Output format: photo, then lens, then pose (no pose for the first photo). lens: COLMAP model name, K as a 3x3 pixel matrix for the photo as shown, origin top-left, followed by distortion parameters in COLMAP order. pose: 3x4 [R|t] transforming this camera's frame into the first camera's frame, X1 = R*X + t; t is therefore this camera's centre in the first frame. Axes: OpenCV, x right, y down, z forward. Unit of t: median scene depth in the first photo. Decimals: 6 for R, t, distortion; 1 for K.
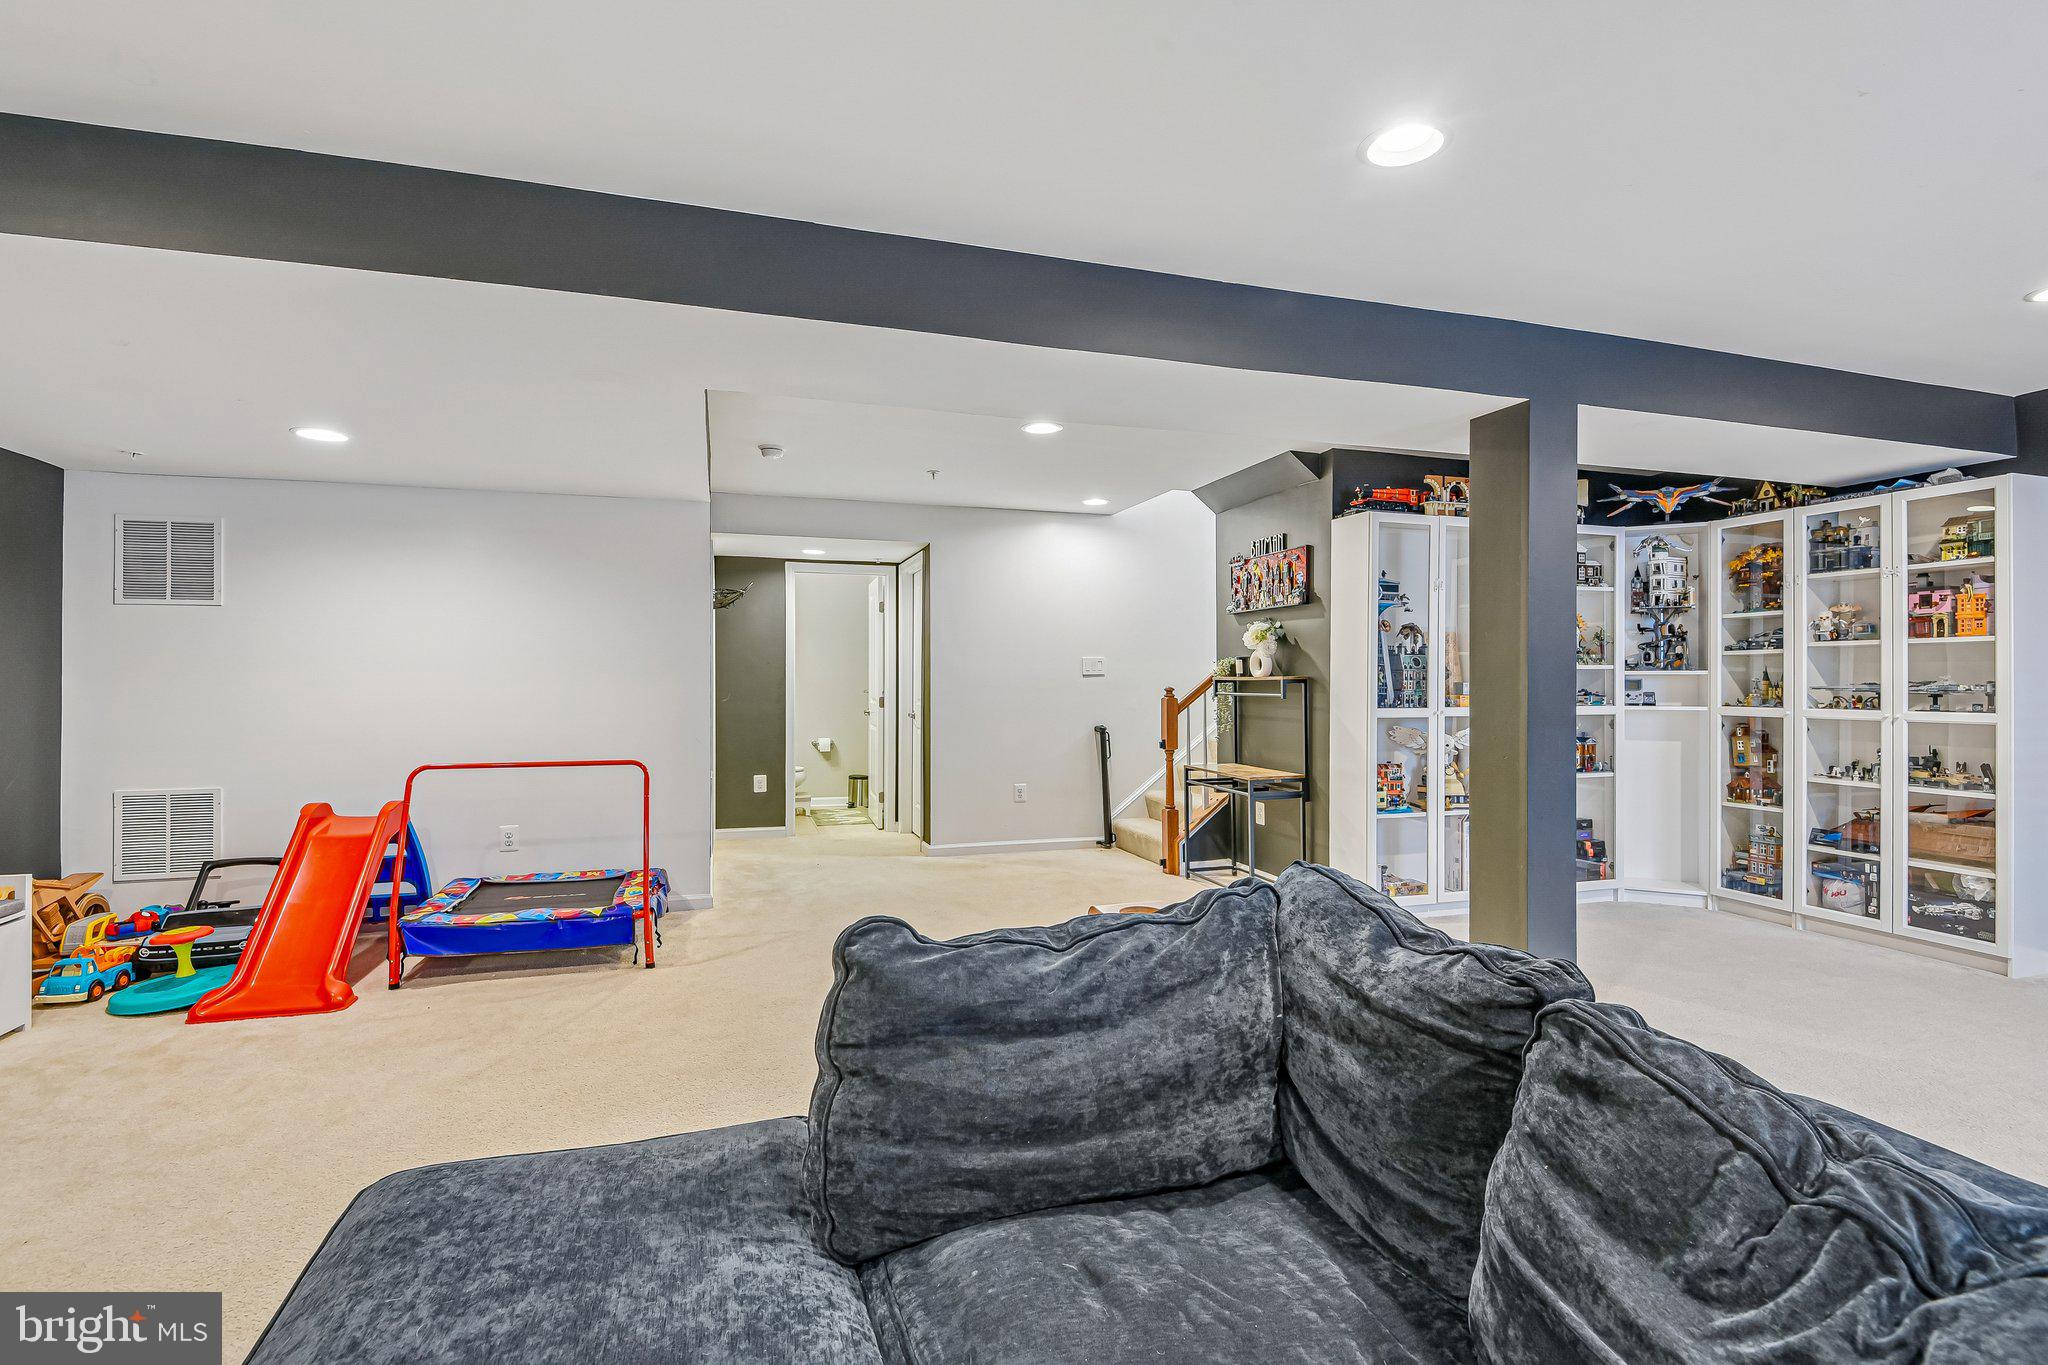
lens RADIAL K [[942.3, 0, 1008.6], [0, 942.3, 676.3], [0, 0, 1]] dist [0.009478, -0.011252]
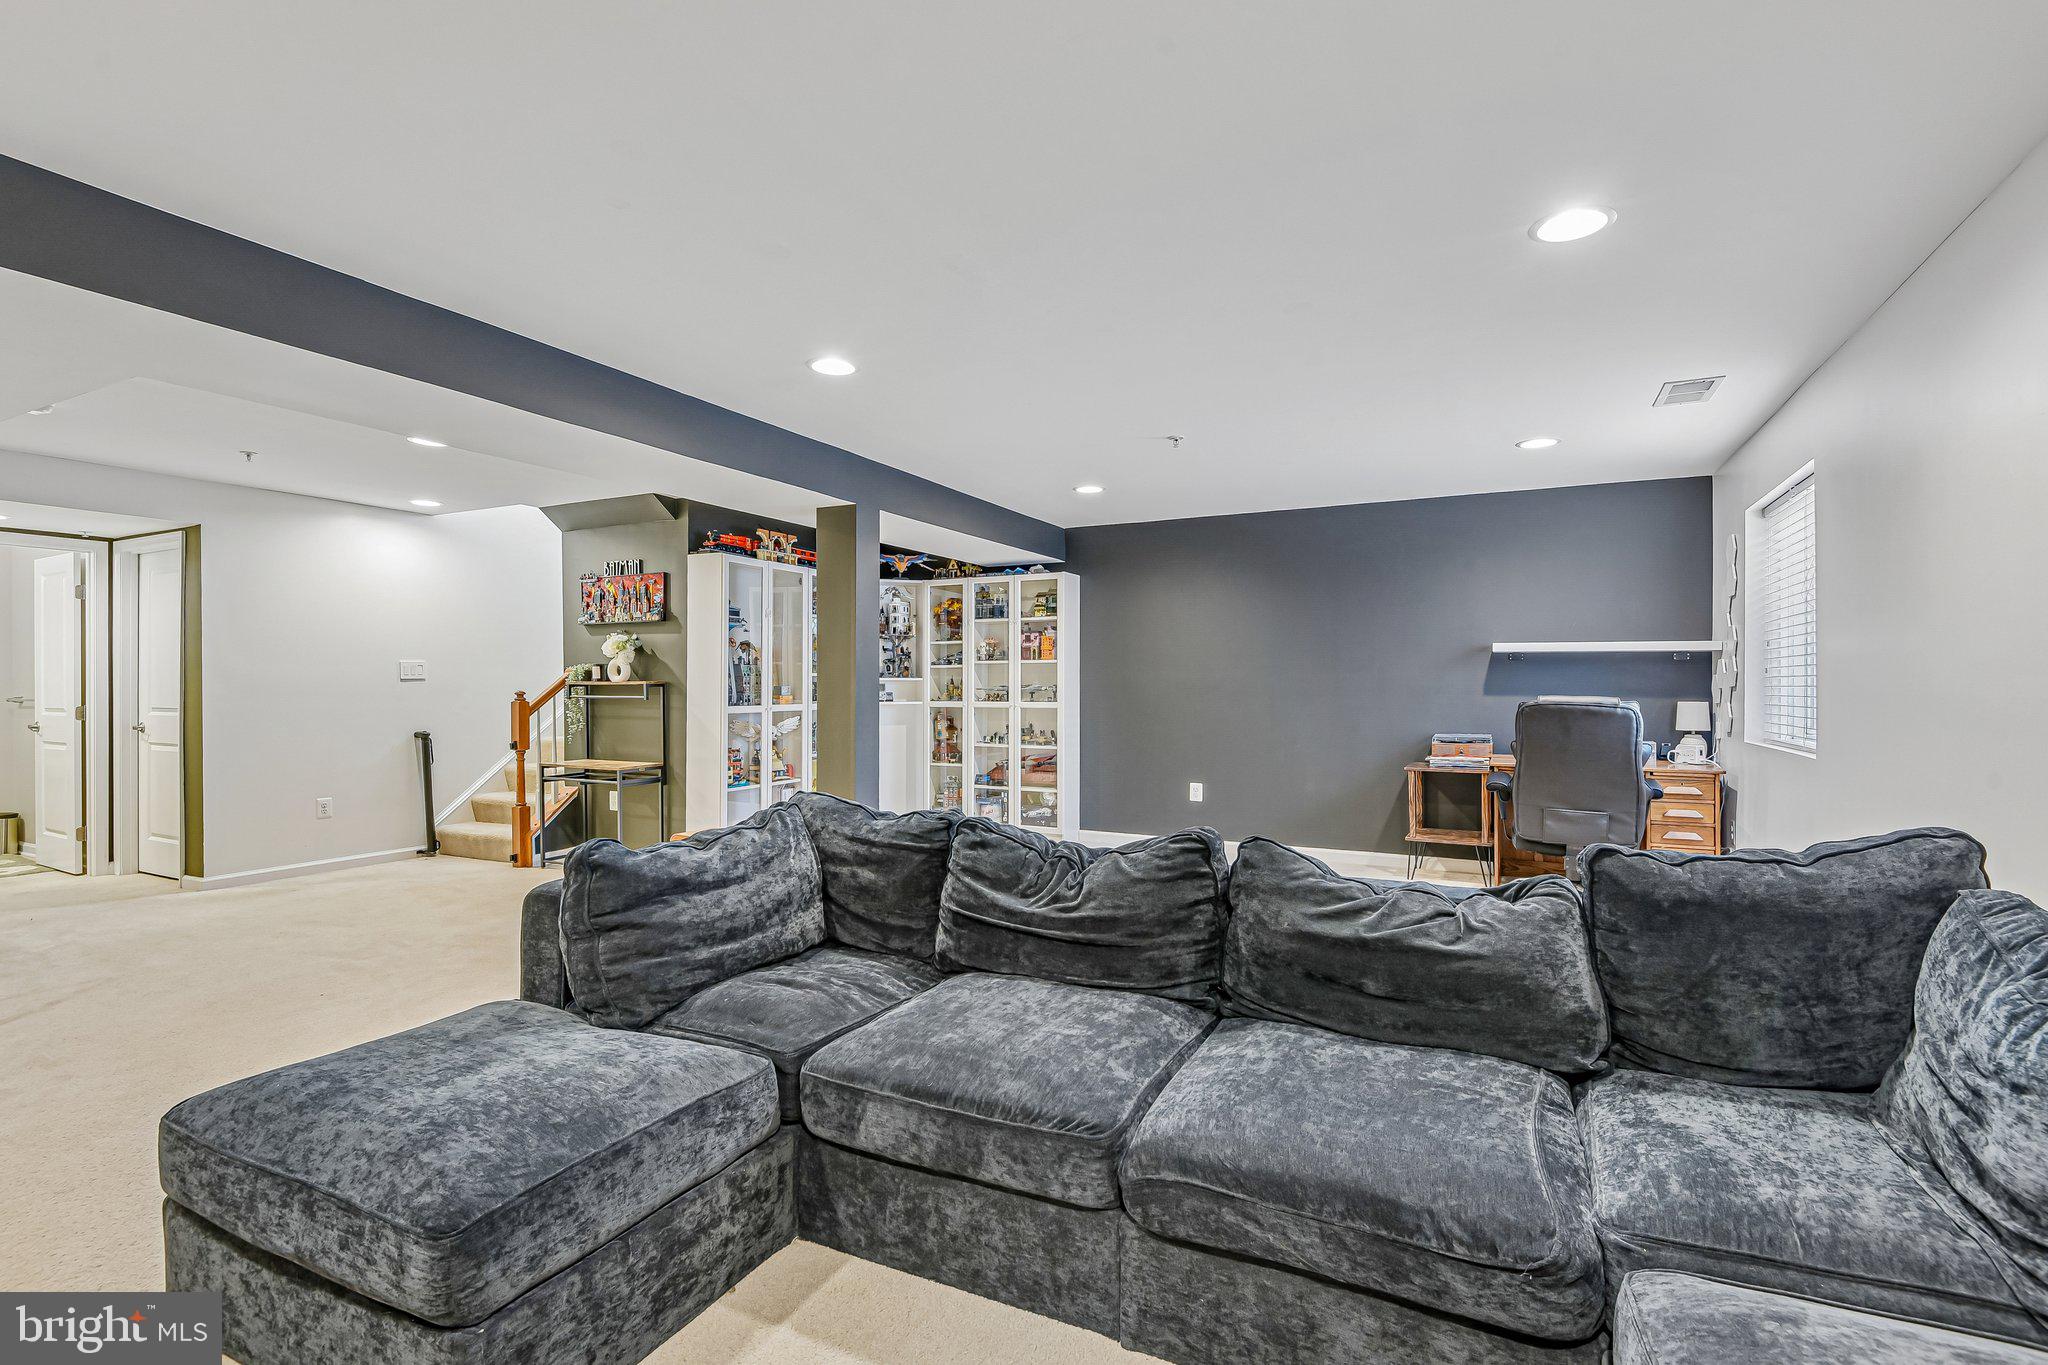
lens RADIAL K [[942.3, 0, 1030.6], [0, 942.3, 684.4], [0, 0, 1]] dist [0.009478, -0.011252]
pose [[0.691948, -0.001106, 0.721946, -0.259027], [-0.001731, 0.999993, 0.003191, -0.000800], [-0.721945, -0.003458, 0.691942, -0.195366]]
